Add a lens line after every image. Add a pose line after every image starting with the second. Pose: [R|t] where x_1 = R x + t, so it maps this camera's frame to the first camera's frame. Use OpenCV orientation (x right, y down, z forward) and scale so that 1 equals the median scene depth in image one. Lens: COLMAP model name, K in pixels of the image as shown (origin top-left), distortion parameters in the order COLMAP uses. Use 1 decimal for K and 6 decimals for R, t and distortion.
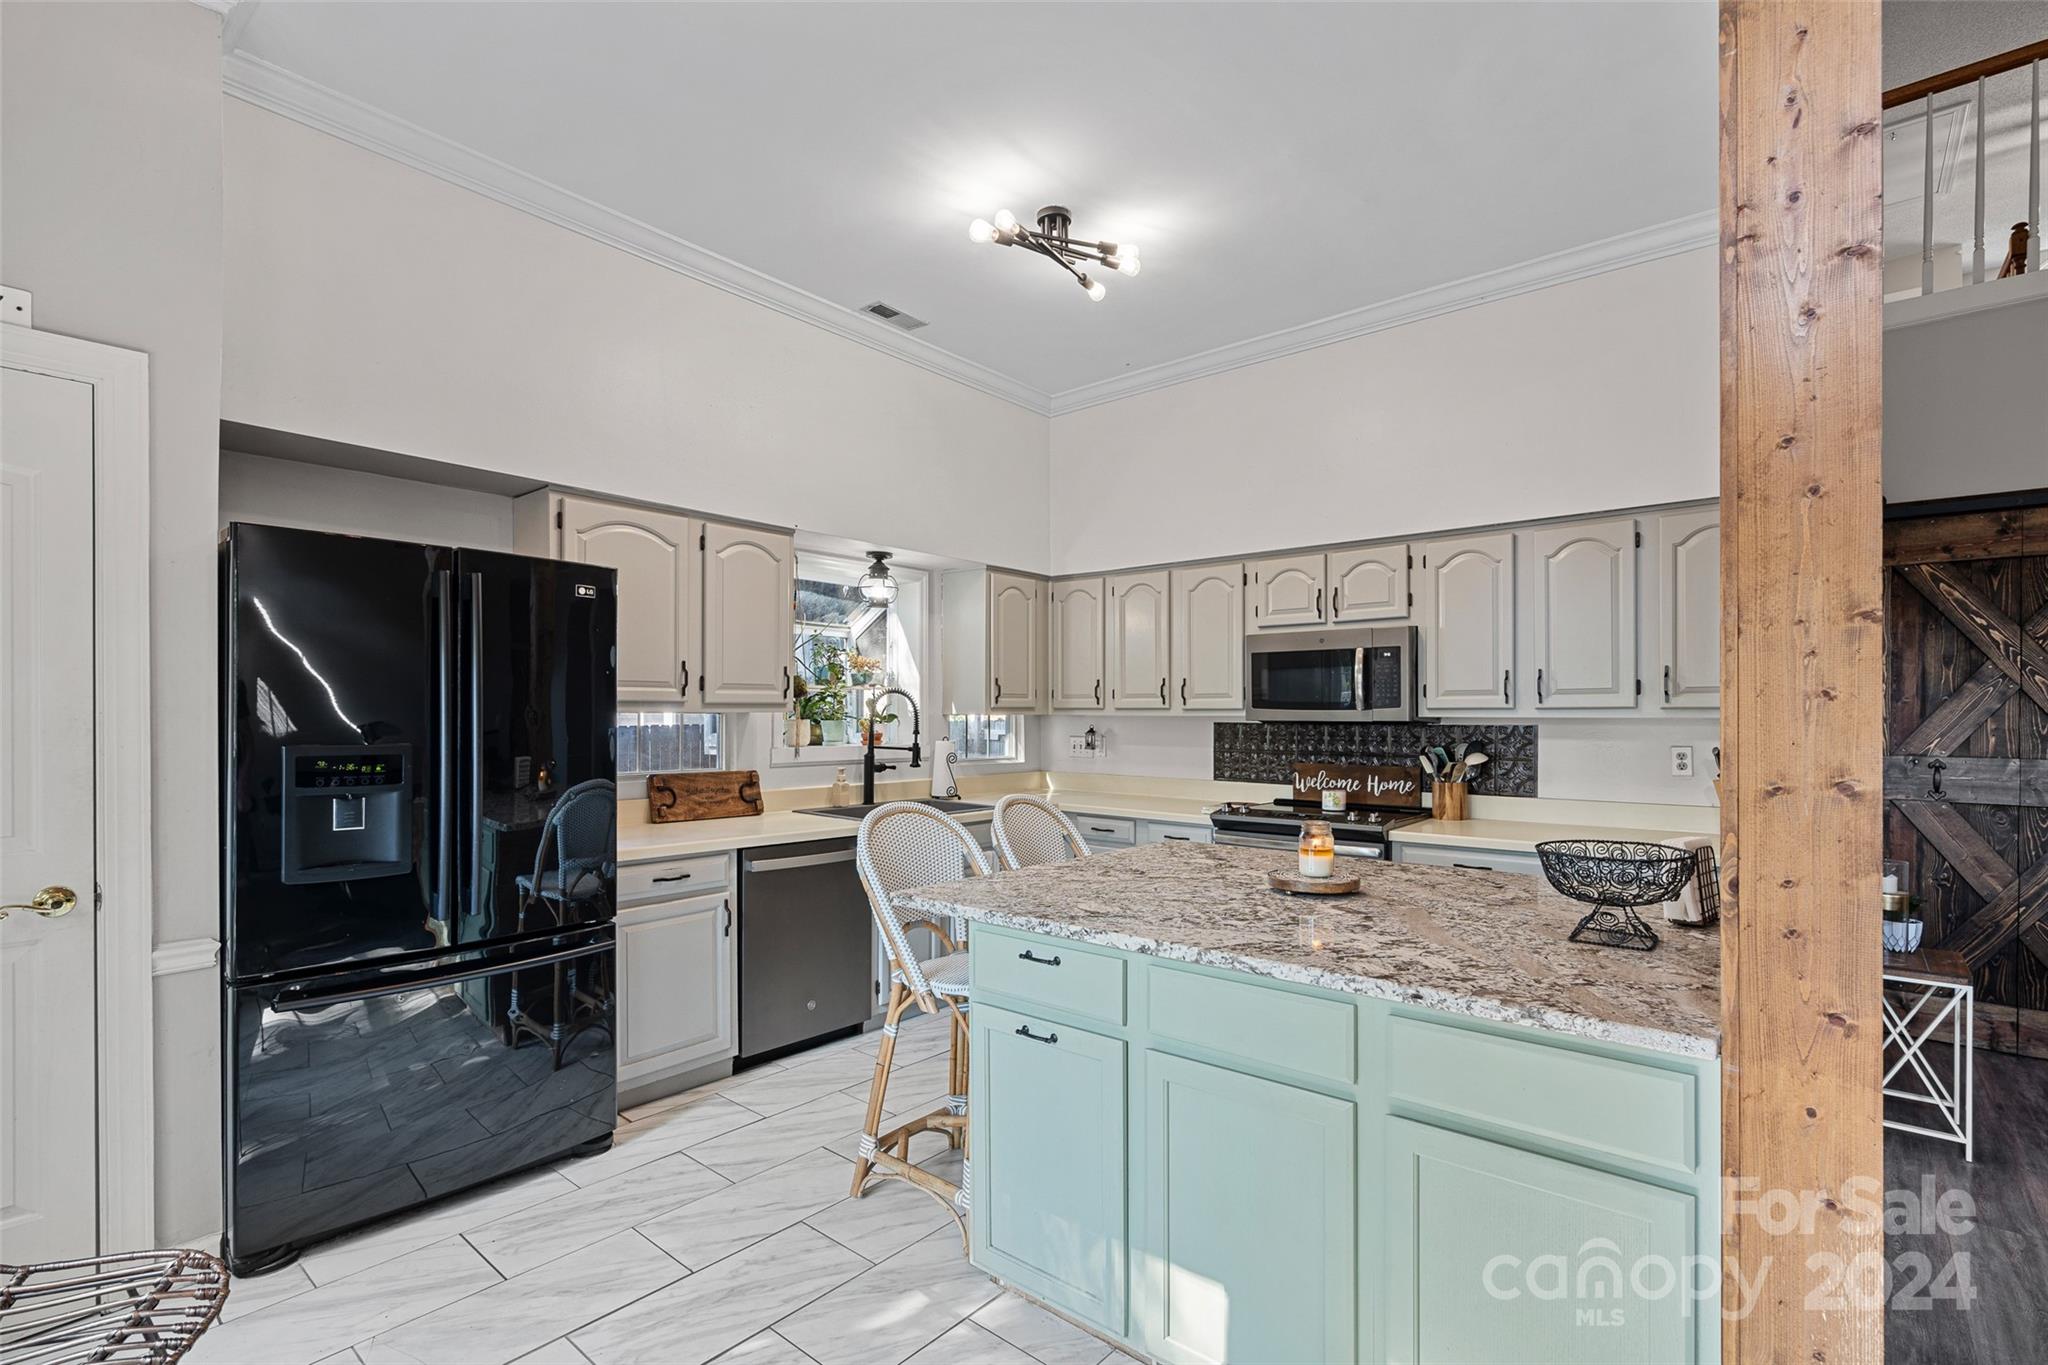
lens RADIAL K [[961.9, 0, 1061.5], [0, 961.9, 704.5], [0, 0, 1]] dist [-0.004423, 0.000885]
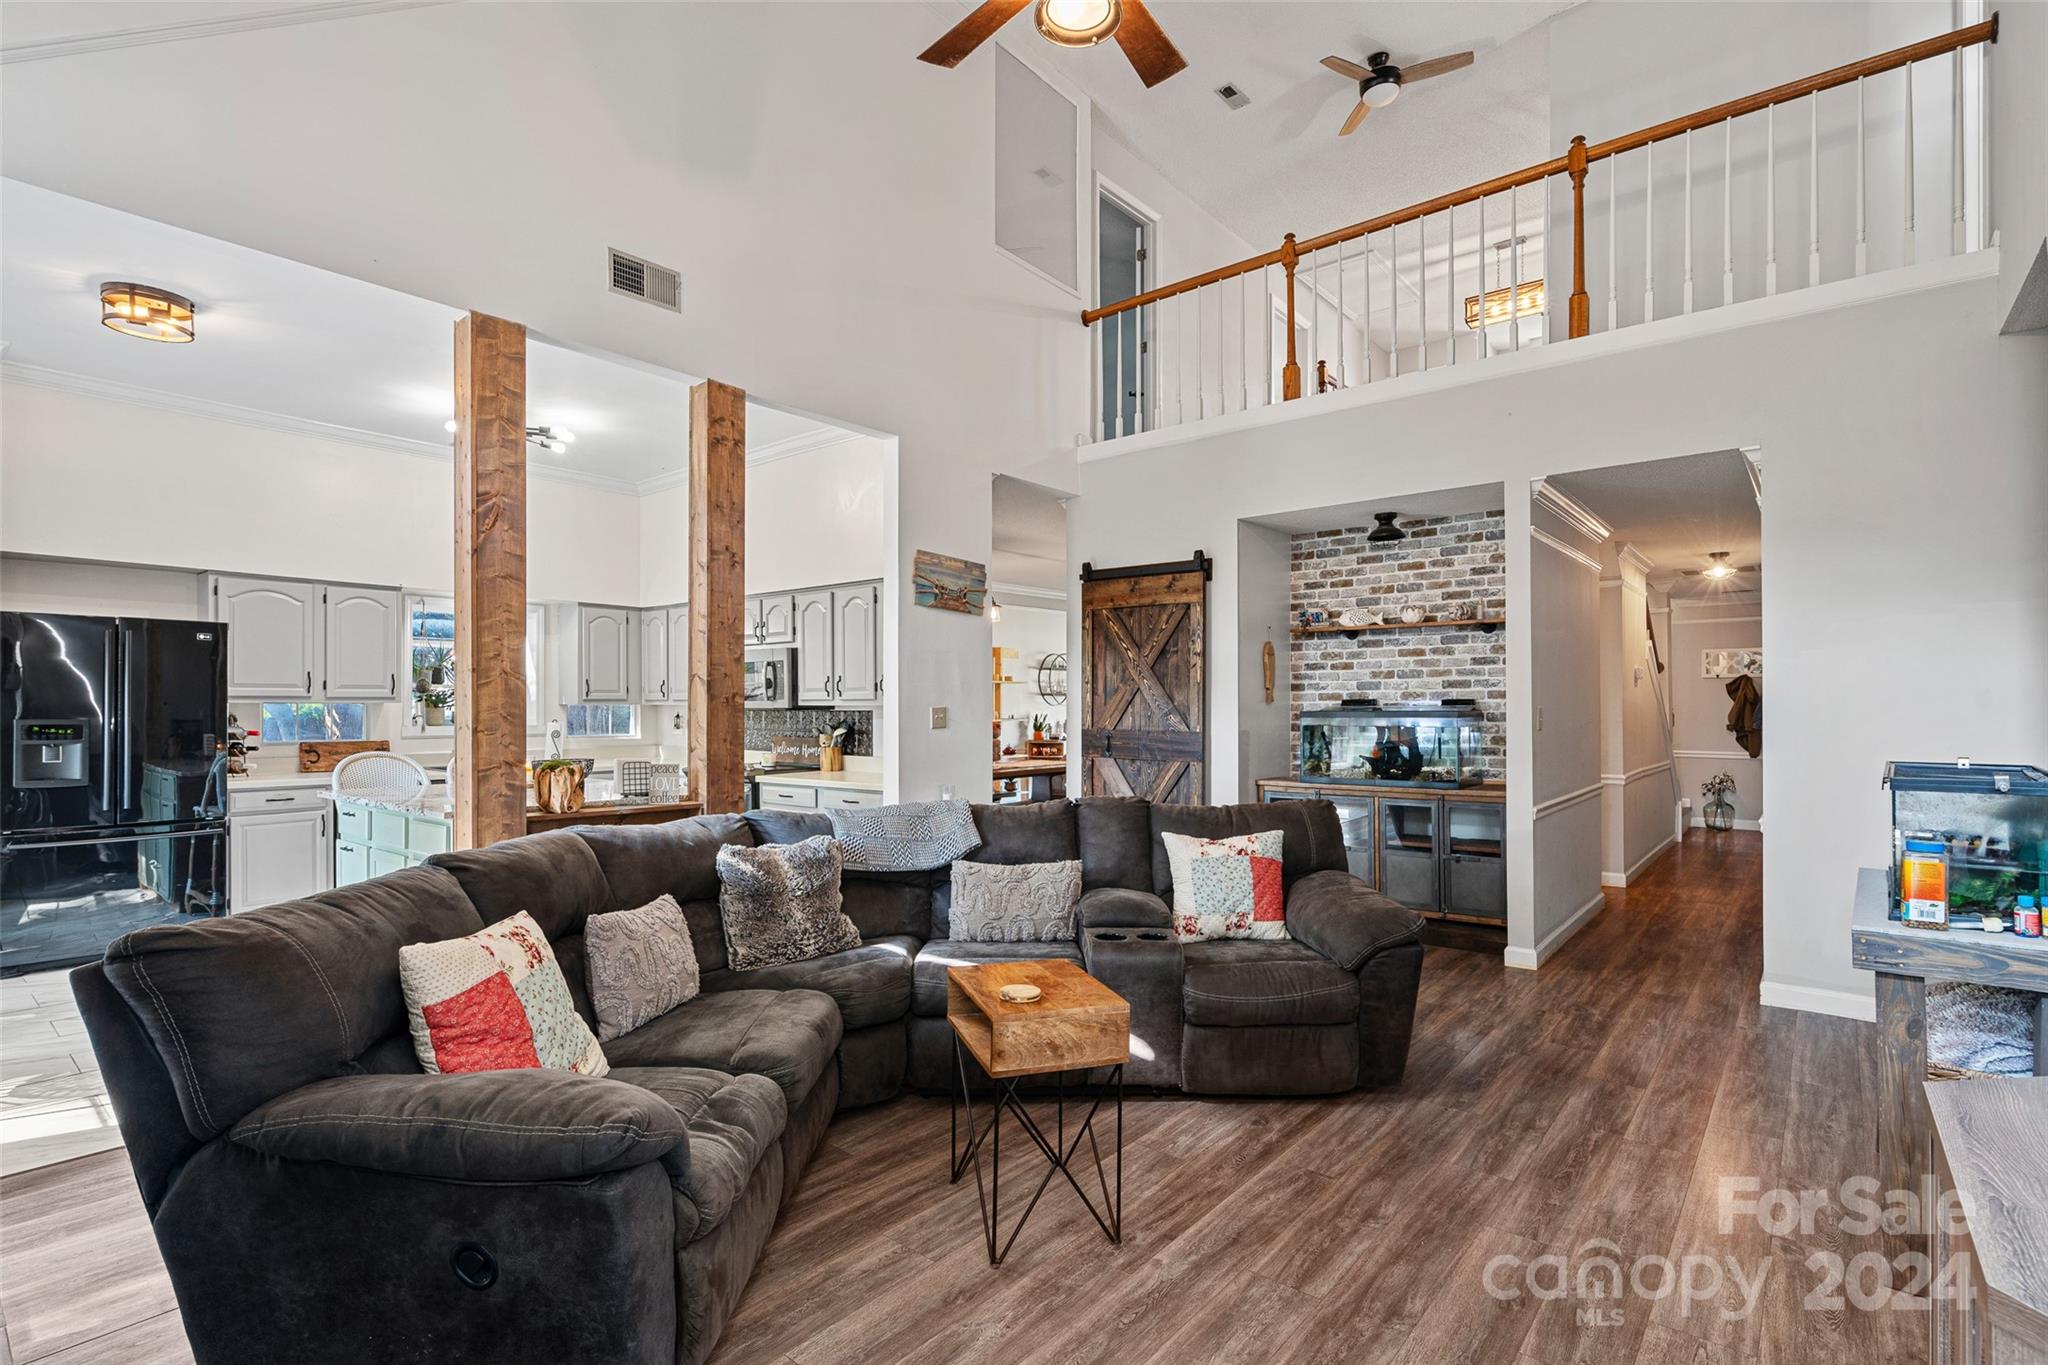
lens RADIAL K [[961.9, 0, 1031.8], [0, 961.9, 695.0], [0, 0, 1]] dist [-0.004423, 0.000885]
pose [[0.999972, -0.001568, 0.007375, 0.733359], [0.001572, 0.999999, -0.000551, -0.002490], [-0.007374, 0.000563, 0.999973, -0.574623]]
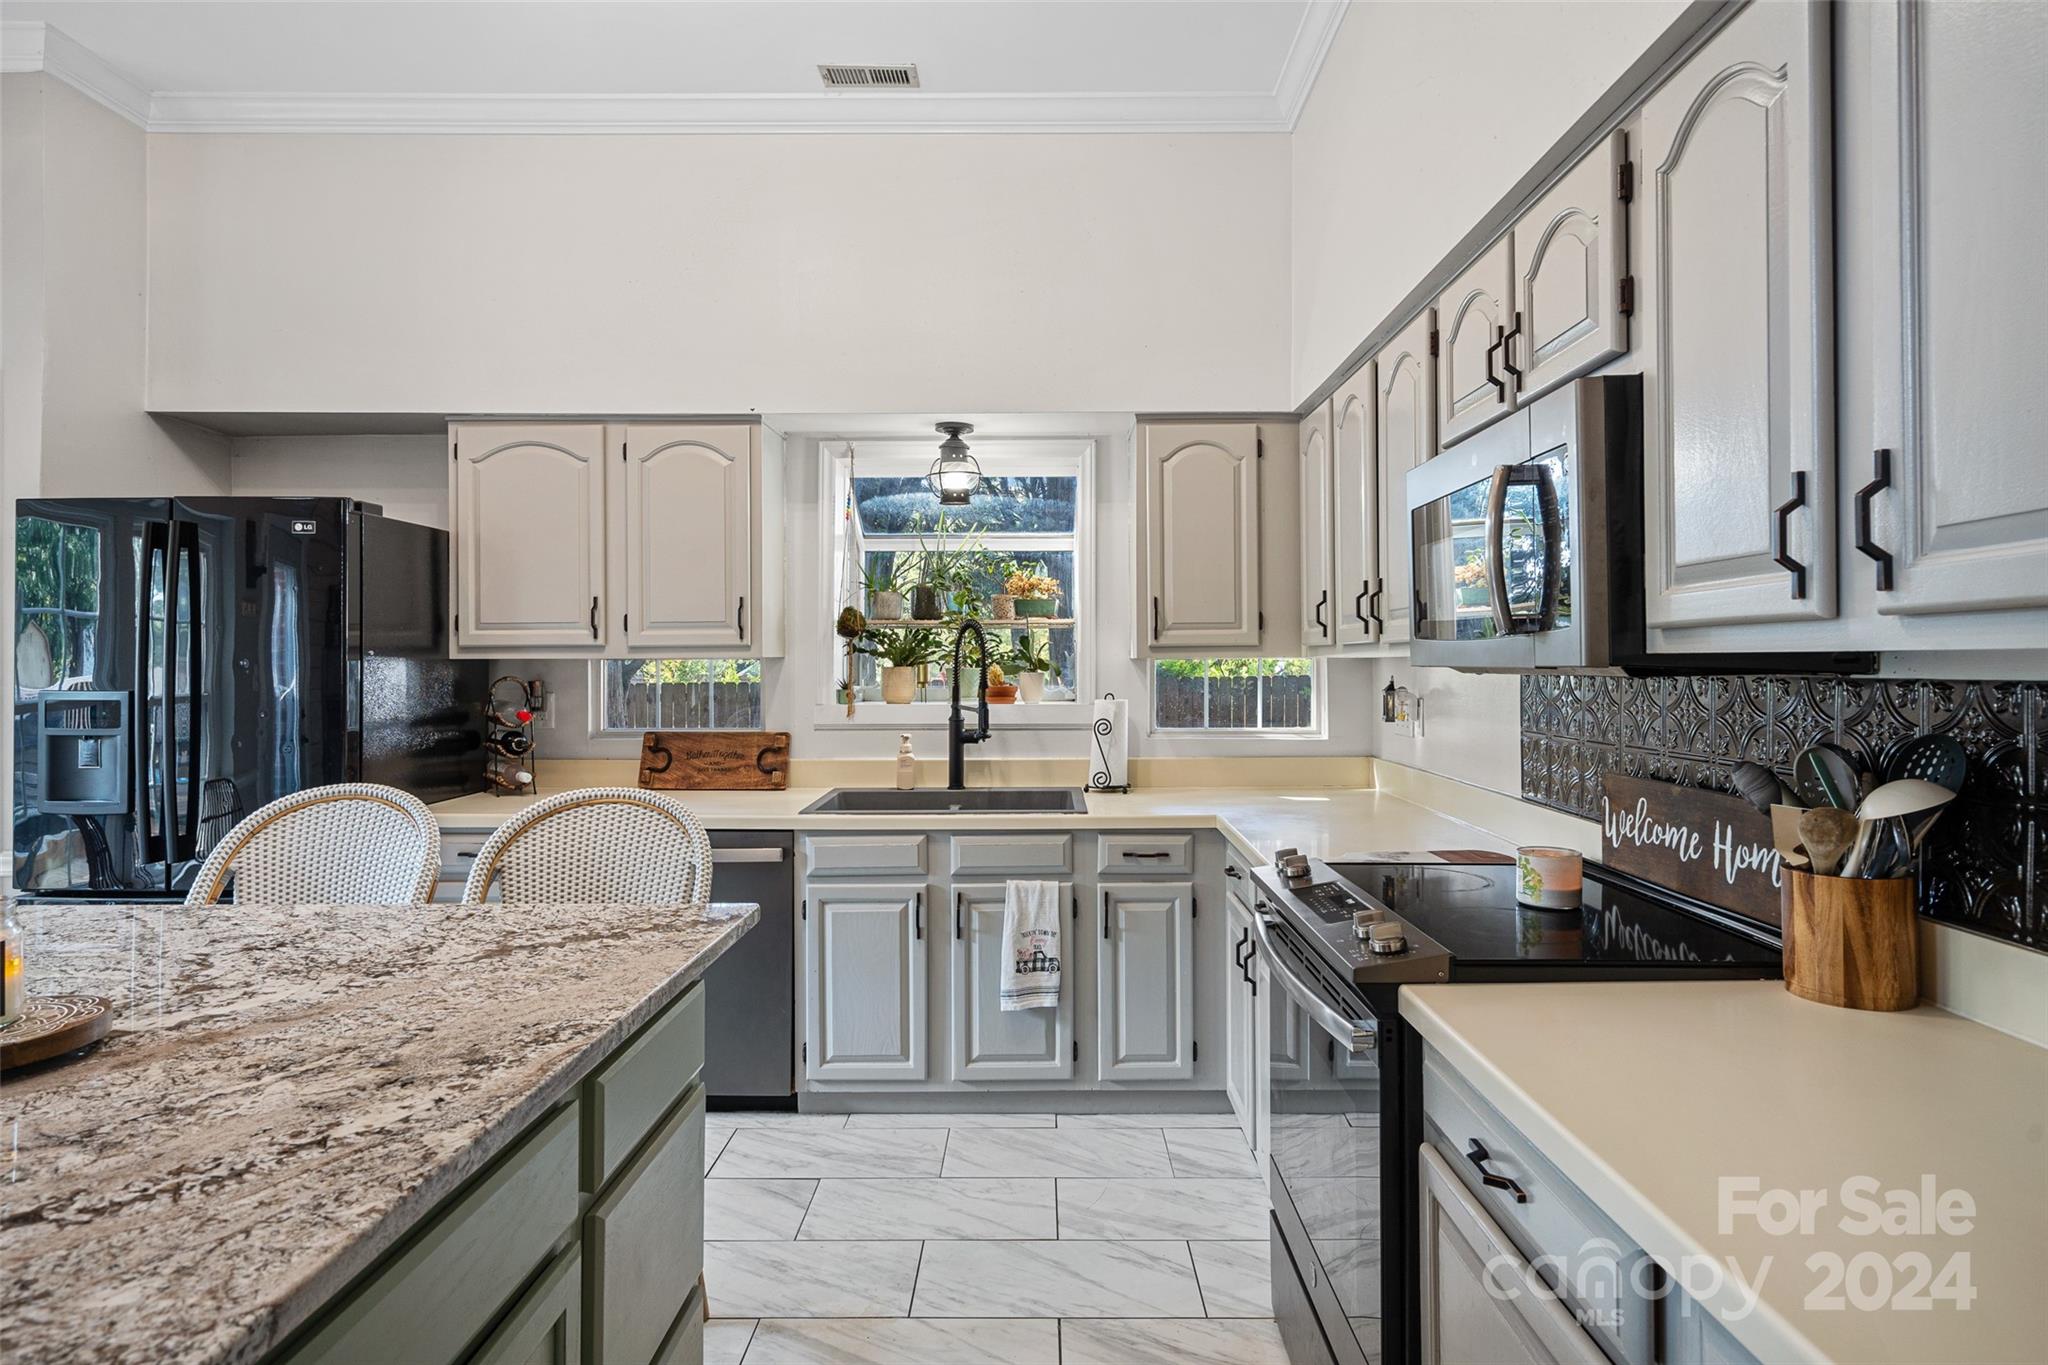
lens RADIAL K [[1111.6, 0, 1021.2], [0, 1111.6, 661.1], [0, 0, 1]] dist [-0.001906, 0.000348]
pose [[0.622583, -0.008339, -0.782509, 0.522532], [0.014141, 0.999900, 0.000595, 0.013256], [0.782426, -0.011437, 0.622639, 0.607127]]
